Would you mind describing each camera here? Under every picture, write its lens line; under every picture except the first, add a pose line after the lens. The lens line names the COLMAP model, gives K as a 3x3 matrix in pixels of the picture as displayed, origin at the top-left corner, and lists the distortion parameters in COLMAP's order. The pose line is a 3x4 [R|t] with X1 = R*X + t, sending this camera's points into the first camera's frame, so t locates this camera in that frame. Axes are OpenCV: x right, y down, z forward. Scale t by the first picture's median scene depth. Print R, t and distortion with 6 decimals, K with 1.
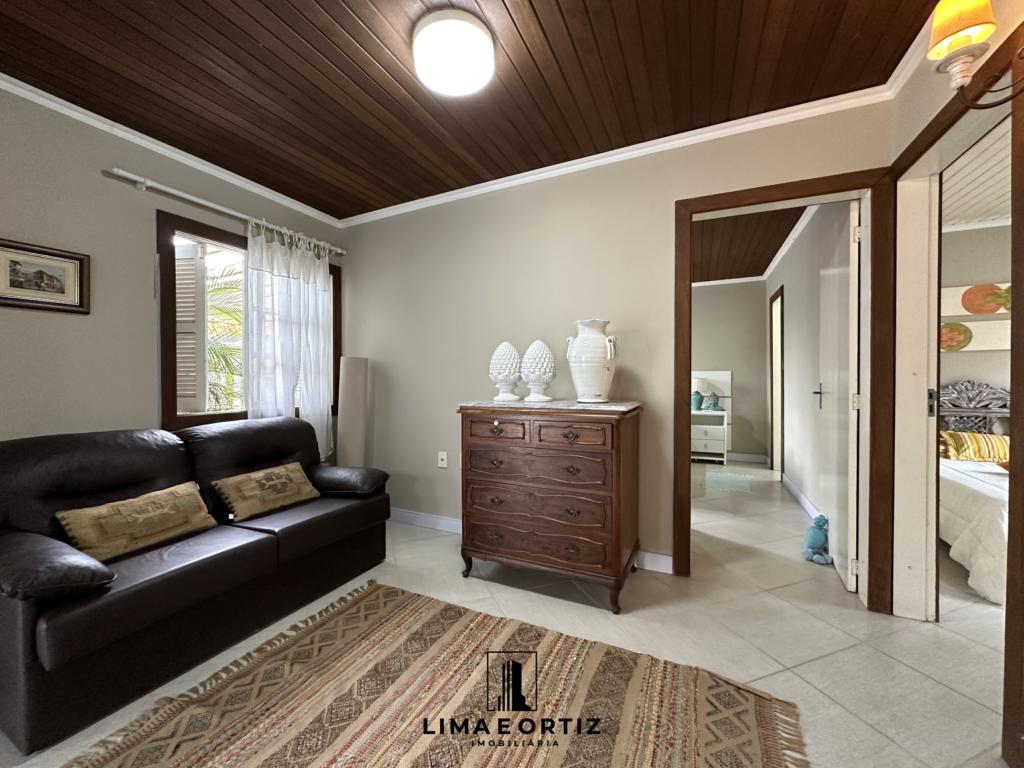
lens RADIAL K [[408.7, 0, 512.1], [0, 408.7, 384.3], [0, 0, 1]] dist [-0.003764, 0.001023]
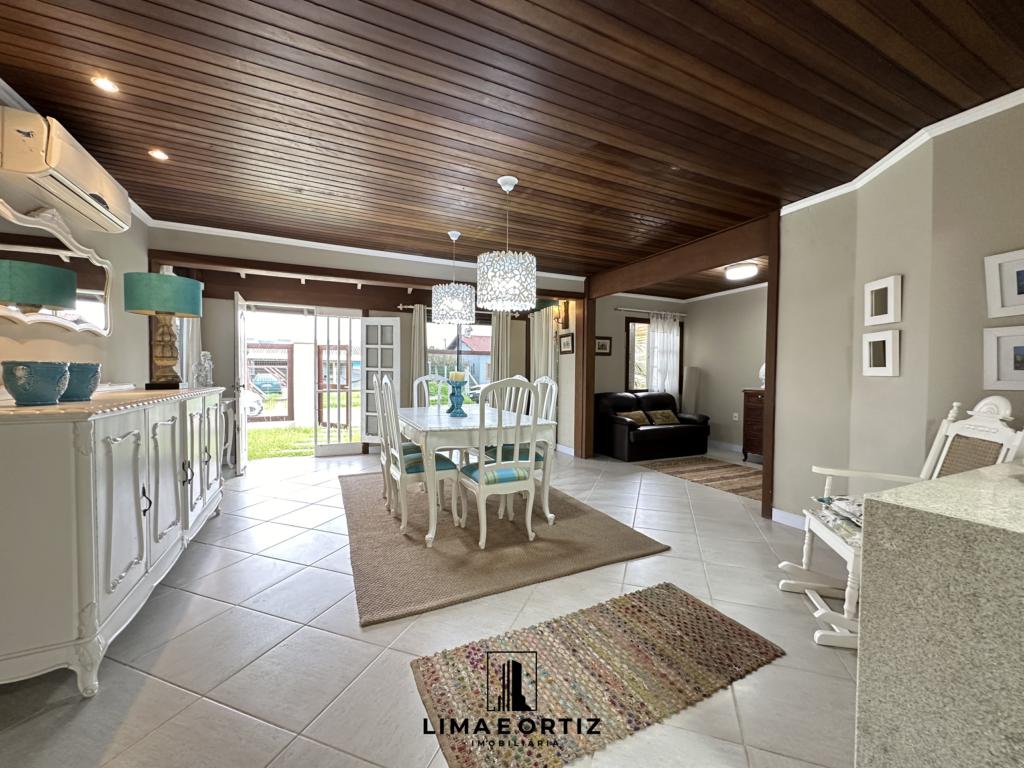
lens RADIAL K [[408.7, 0, 512.5], [0, 408.7, 381.8], [0, 0, 1]] dist [-0.003764, 0.001023]
pose [[0.776446, 0.025579, -0.629664, 0.319830], [-0.018244, 0.999669, 0.018113, -0.008706], [0.629920, -0.002576, 0.776656, -1.677368]]
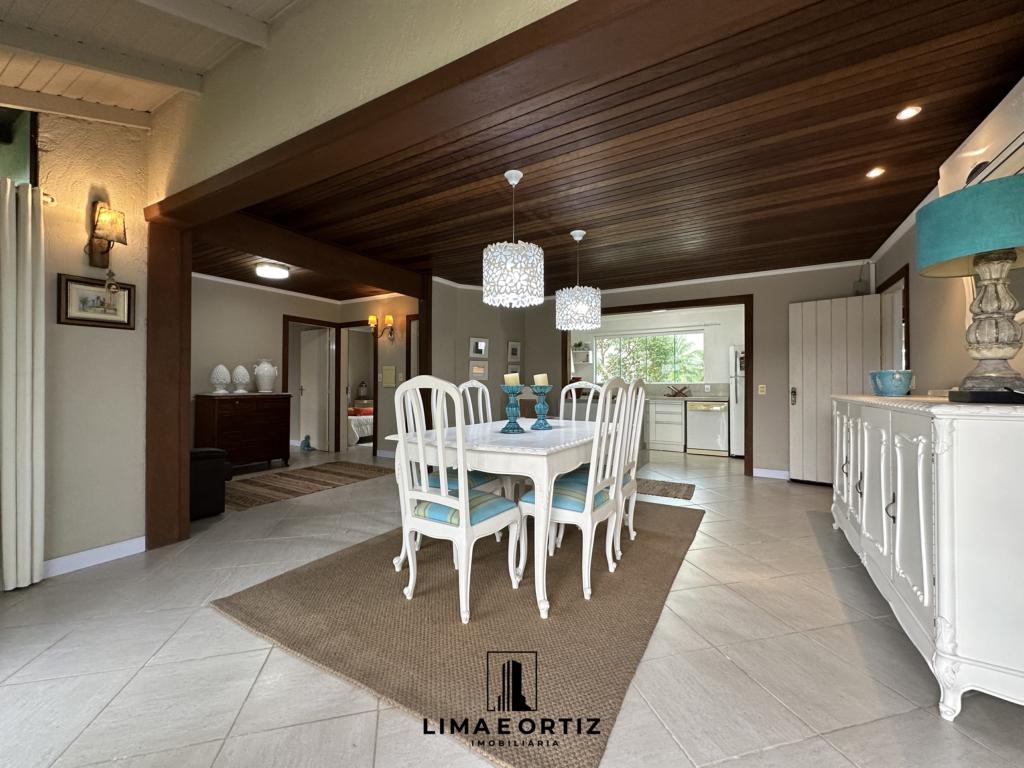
lens RADIAL K [[408.7, 0, 512.8], [0, 408.7, 384.2], [0, 0, 1]] dist [-0.003764, 0.001023]
pose [[0.088137, 0.007956, 0.996077, -2.012968], [0.005696, 0.999948, -0.008491, 0.022619], [-0.996092, 0.006422, 0.088087, -0.656122]]
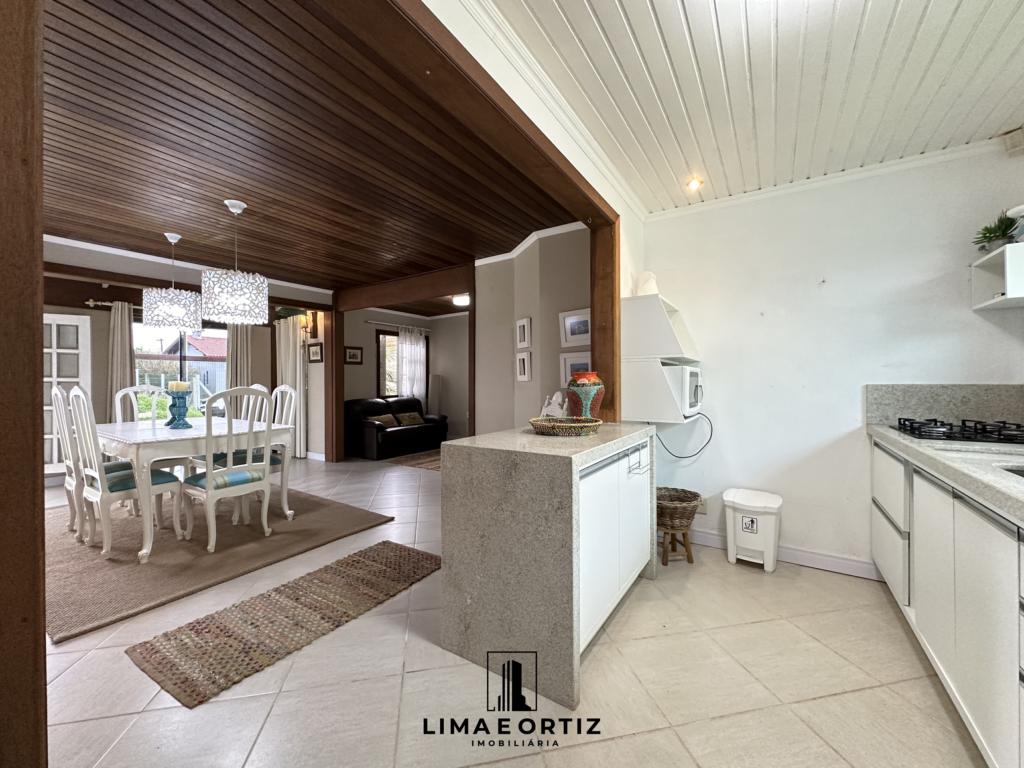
lens RADIAL K [[408.7, 0, 513.7], [0, 408.7, 381.7], [0, 0, 1]] dist [-0.003764, 0.001023]
pose [[0.991123, 0.001286, -0.132940, 0.576018], [-0.002029, 0.999983, -0.005457, -0.009776], [0.132931, 0.005678, 0.991109, -1.906467]]
